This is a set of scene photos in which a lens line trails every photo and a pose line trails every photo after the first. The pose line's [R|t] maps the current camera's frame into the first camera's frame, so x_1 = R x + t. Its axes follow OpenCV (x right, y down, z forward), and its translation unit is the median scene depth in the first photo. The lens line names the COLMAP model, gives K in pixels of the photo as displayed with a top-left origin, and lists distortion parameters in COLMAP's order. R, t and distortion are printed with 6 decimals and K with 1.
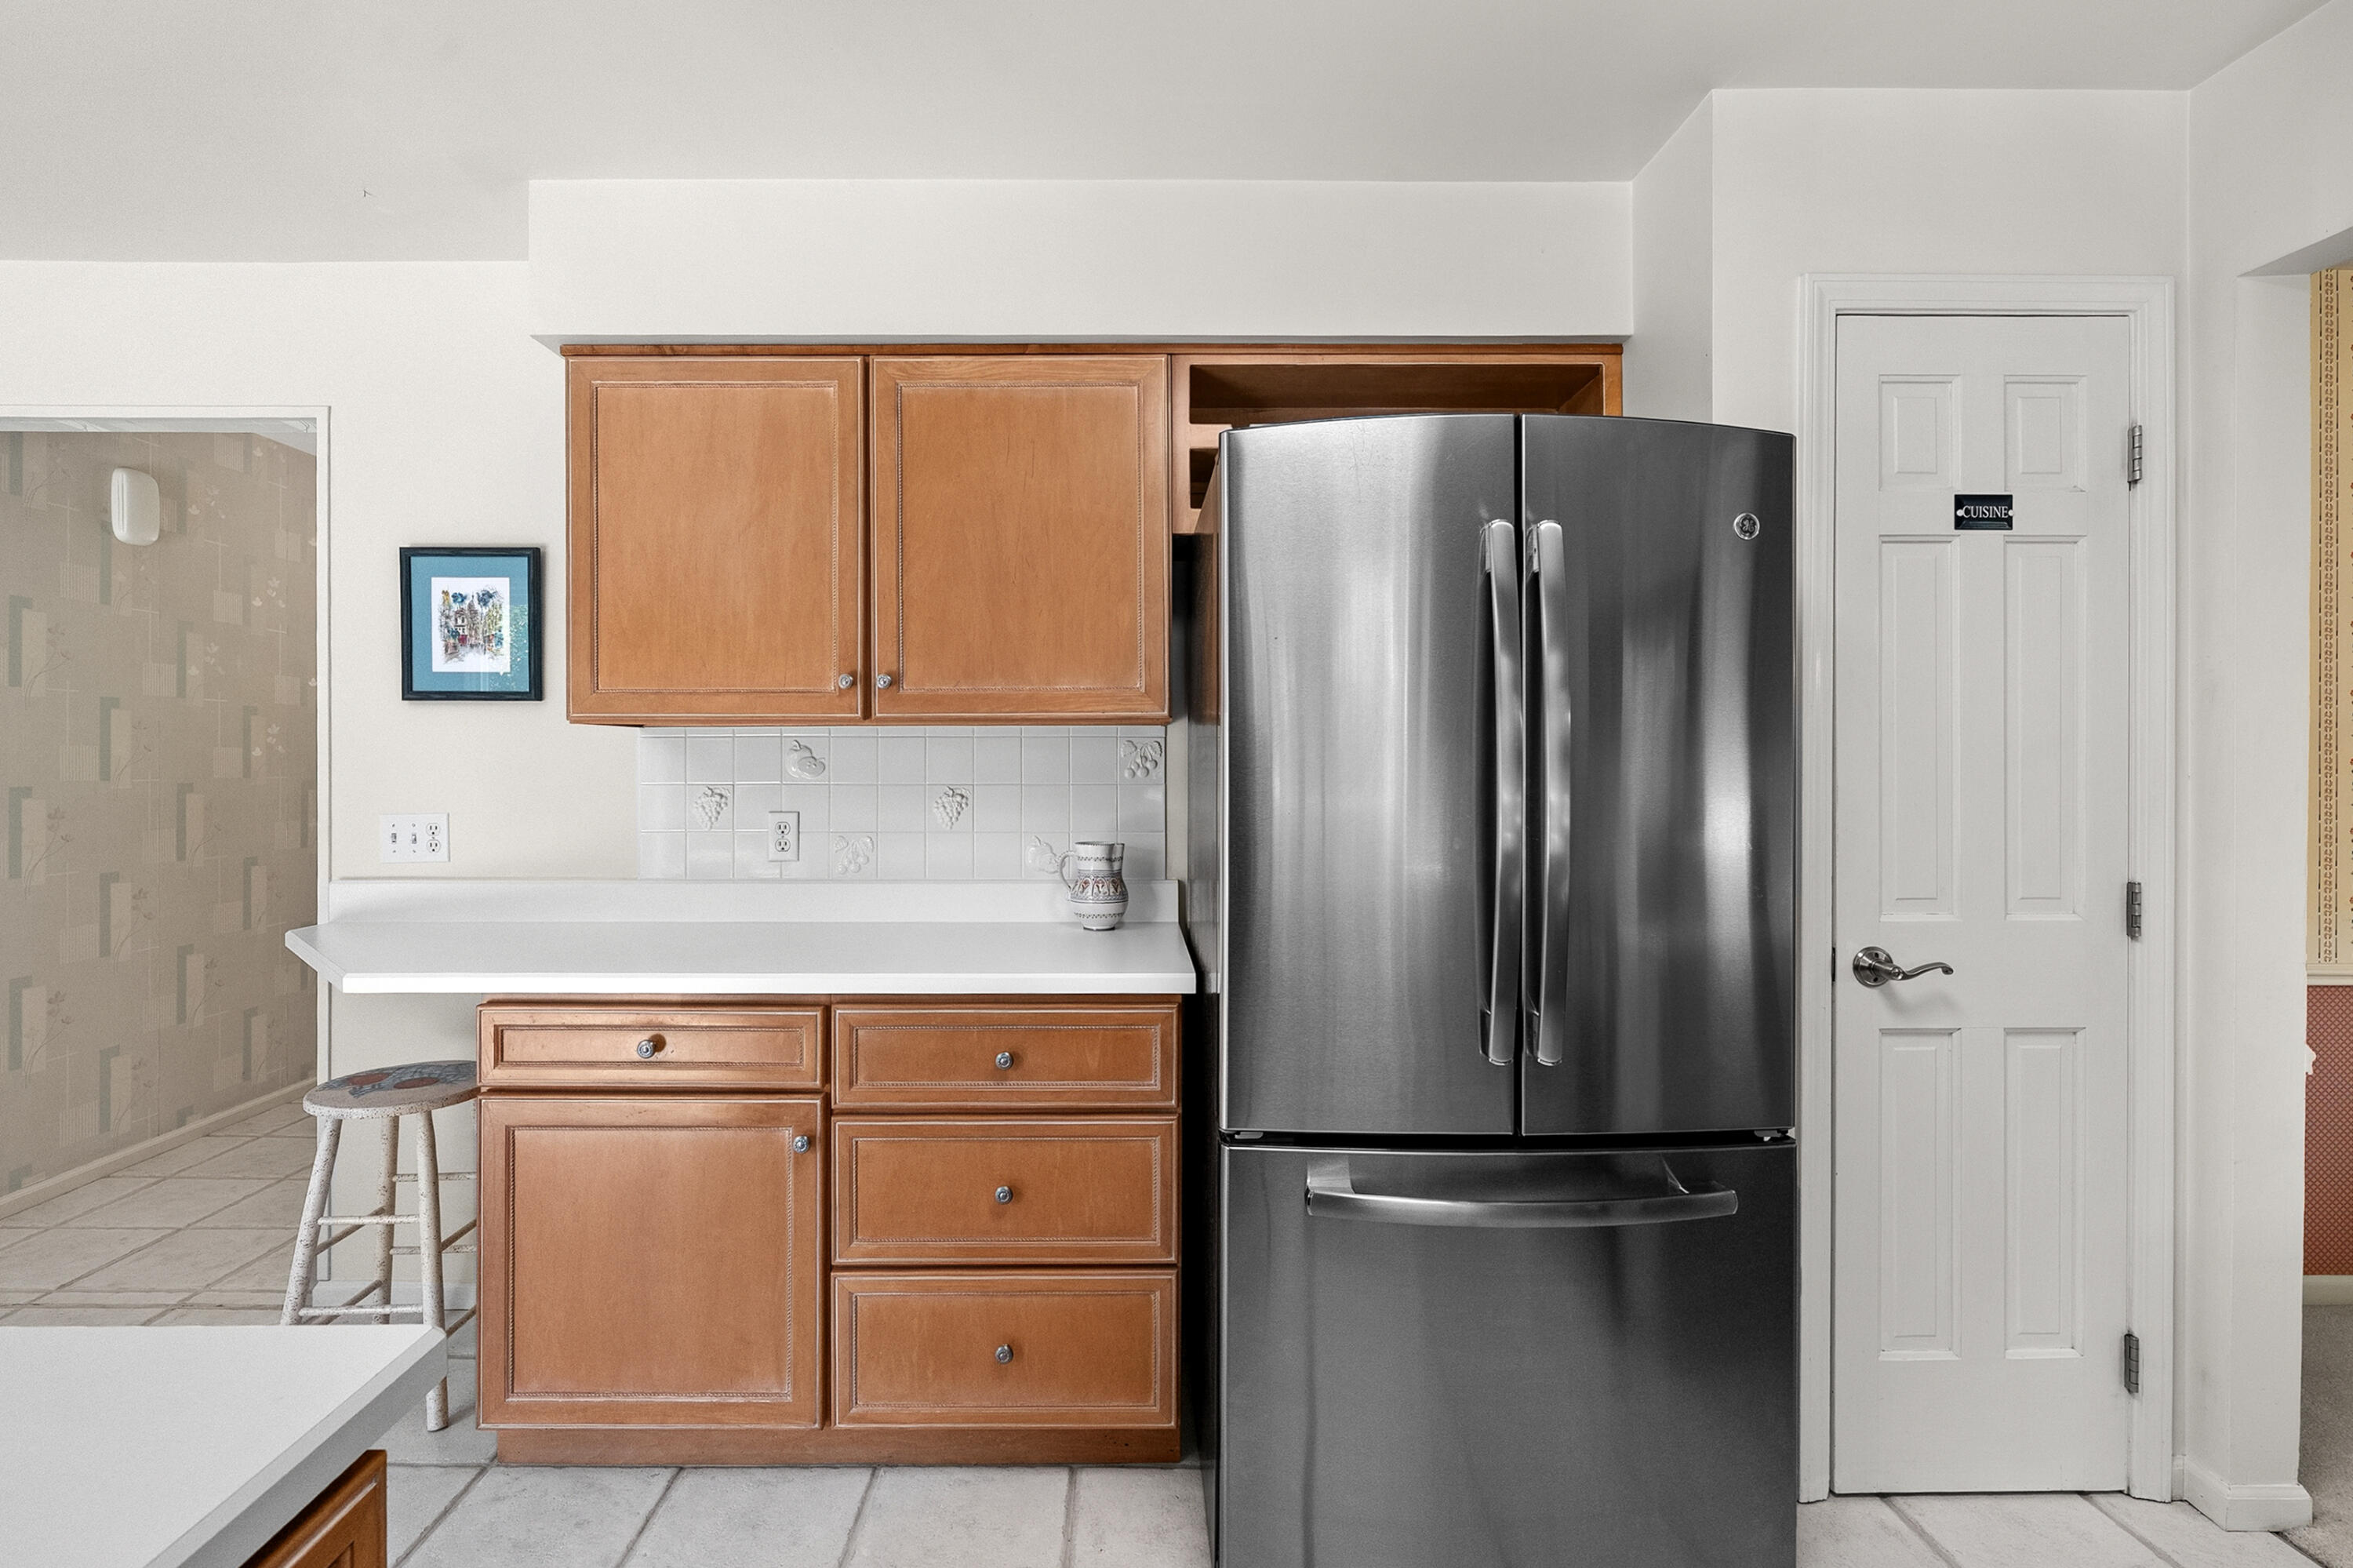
lens RADIAL K [[1081.4, 0, 1187.7], [0, 1081.4, 767.9], [0, 0, 1]] dist [-0.002143, -0.000121]
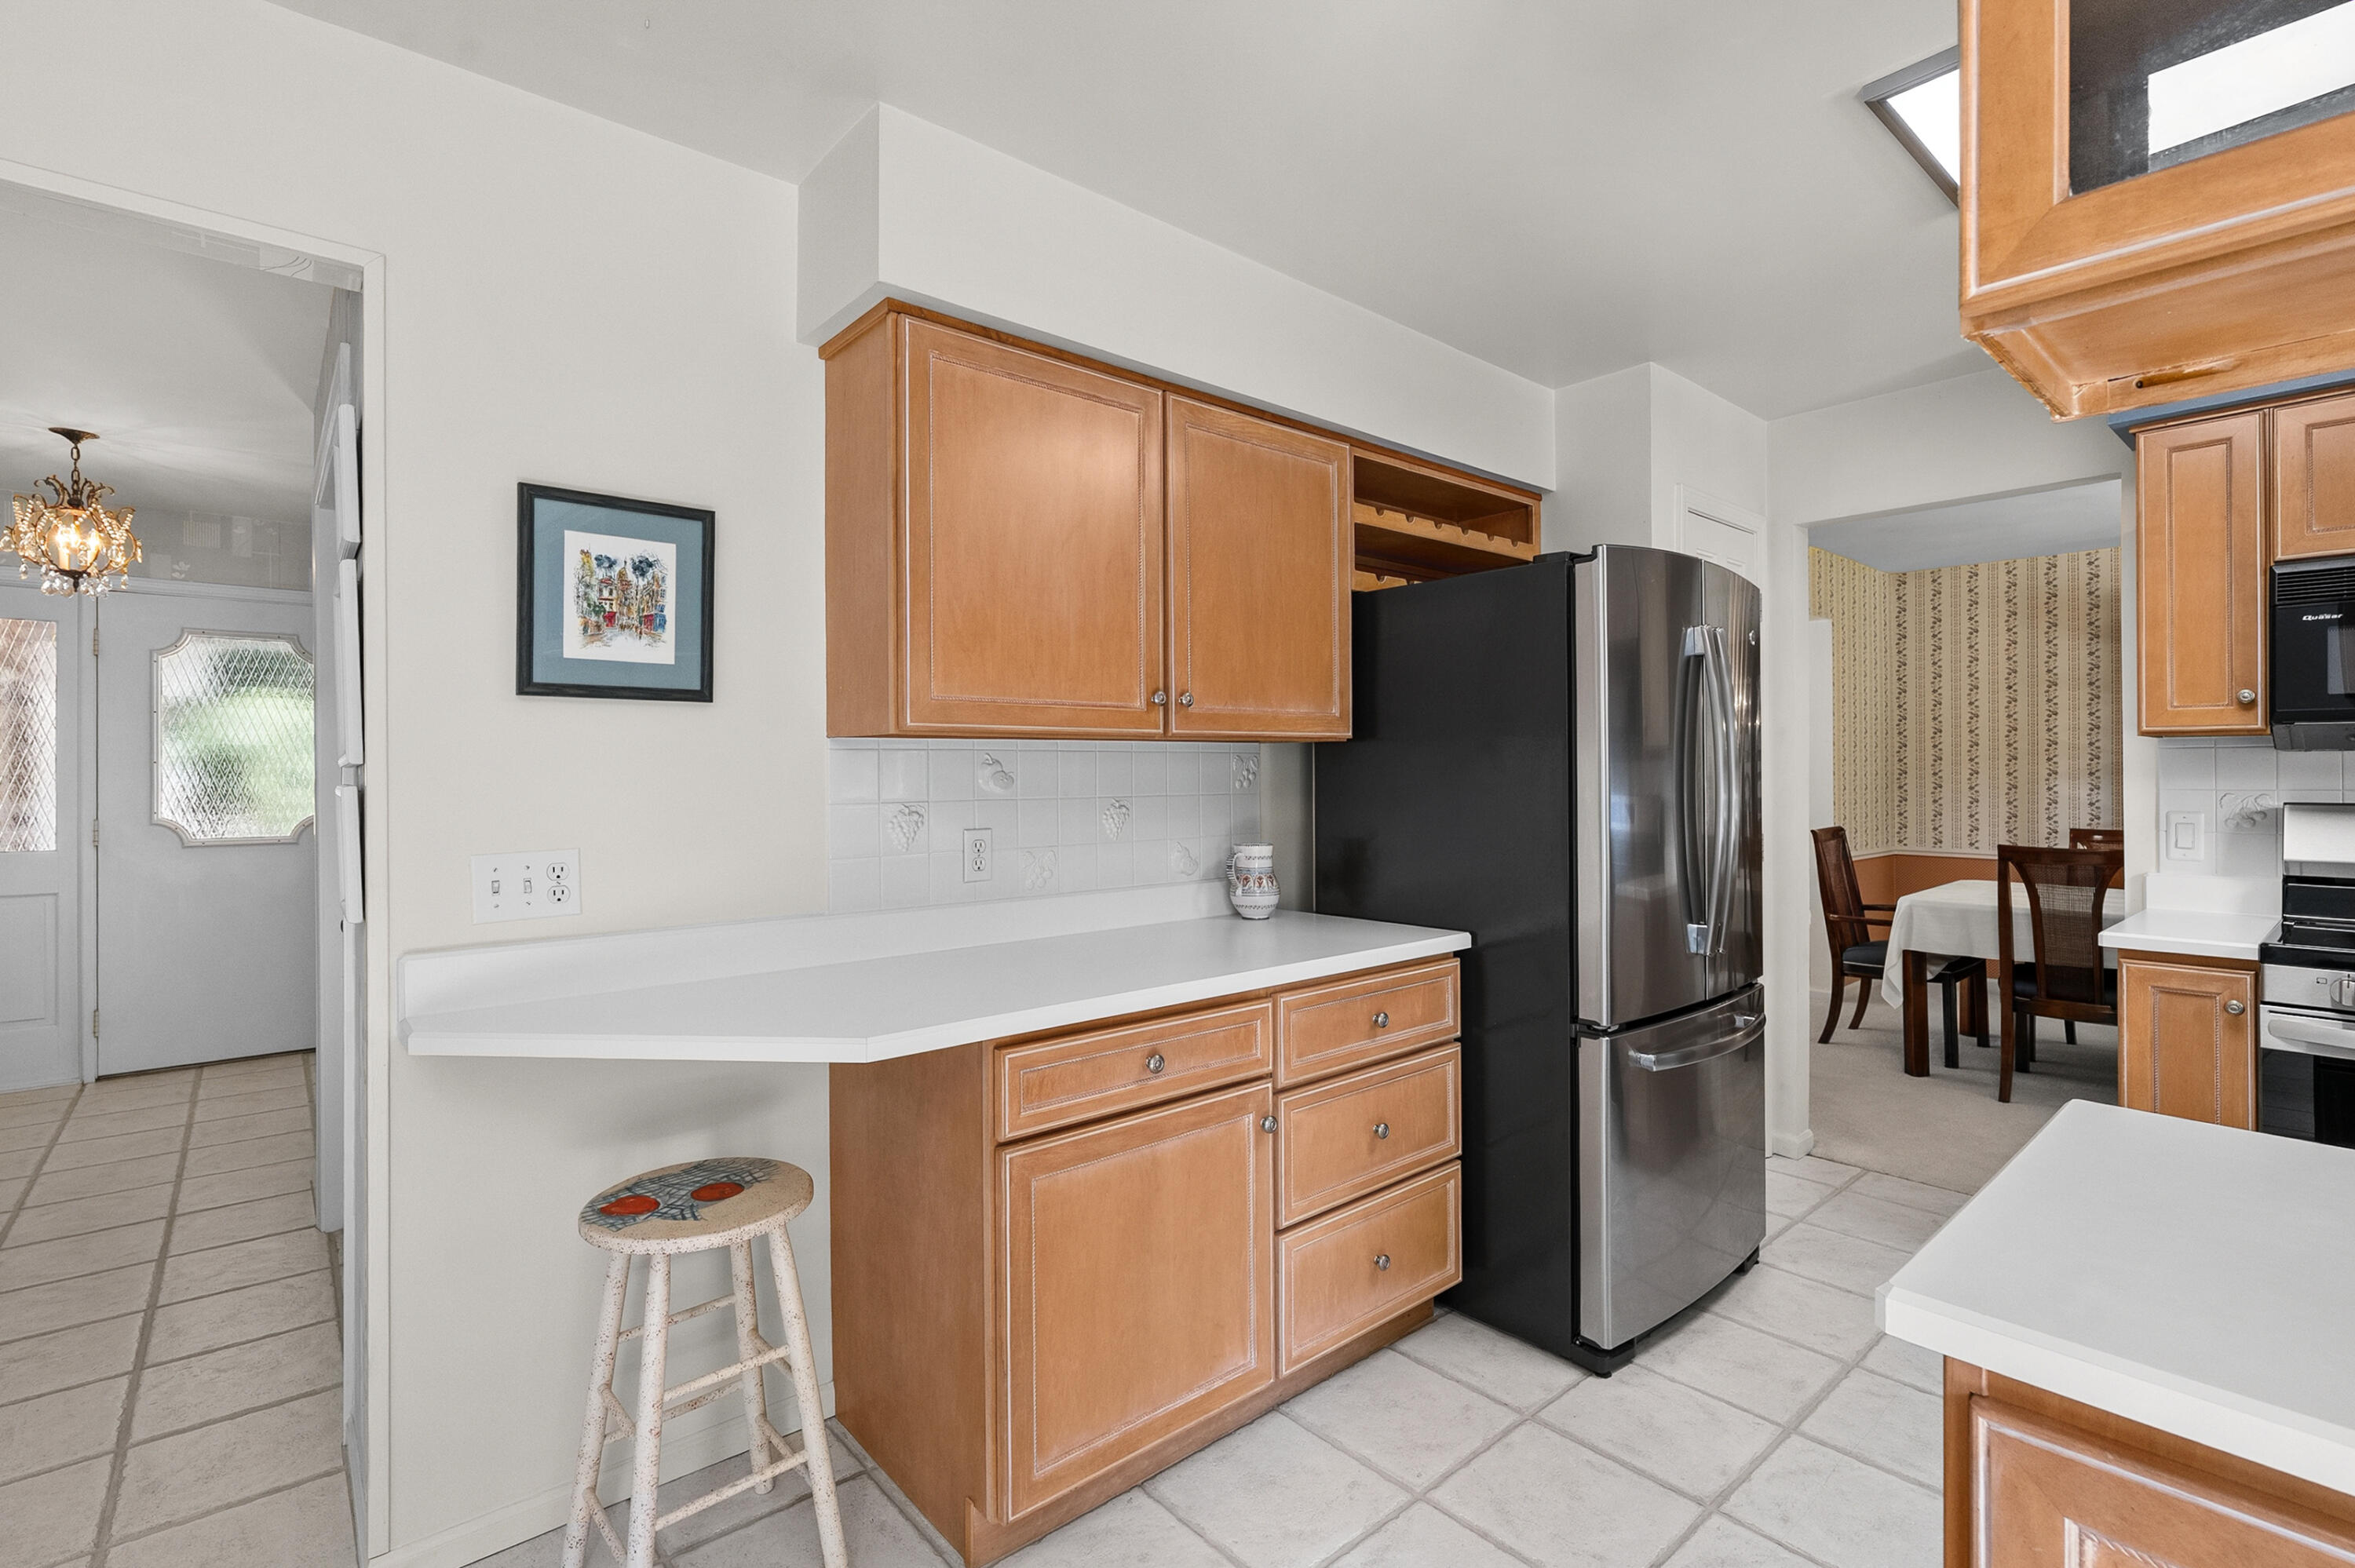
lens RADIAL K [[1056.4, 0, 1160.8], [0, 1056.4, 773.1], [0, 0, 1]] dist [0.001171, 0.000197]
pose [[0.768881, -0.006247, 0.639362, -0.849315], [0.007624, 0.999971, 0.000602, -0.007498], [-0.639347, 0.004412, 0.768906, 0.185478]]
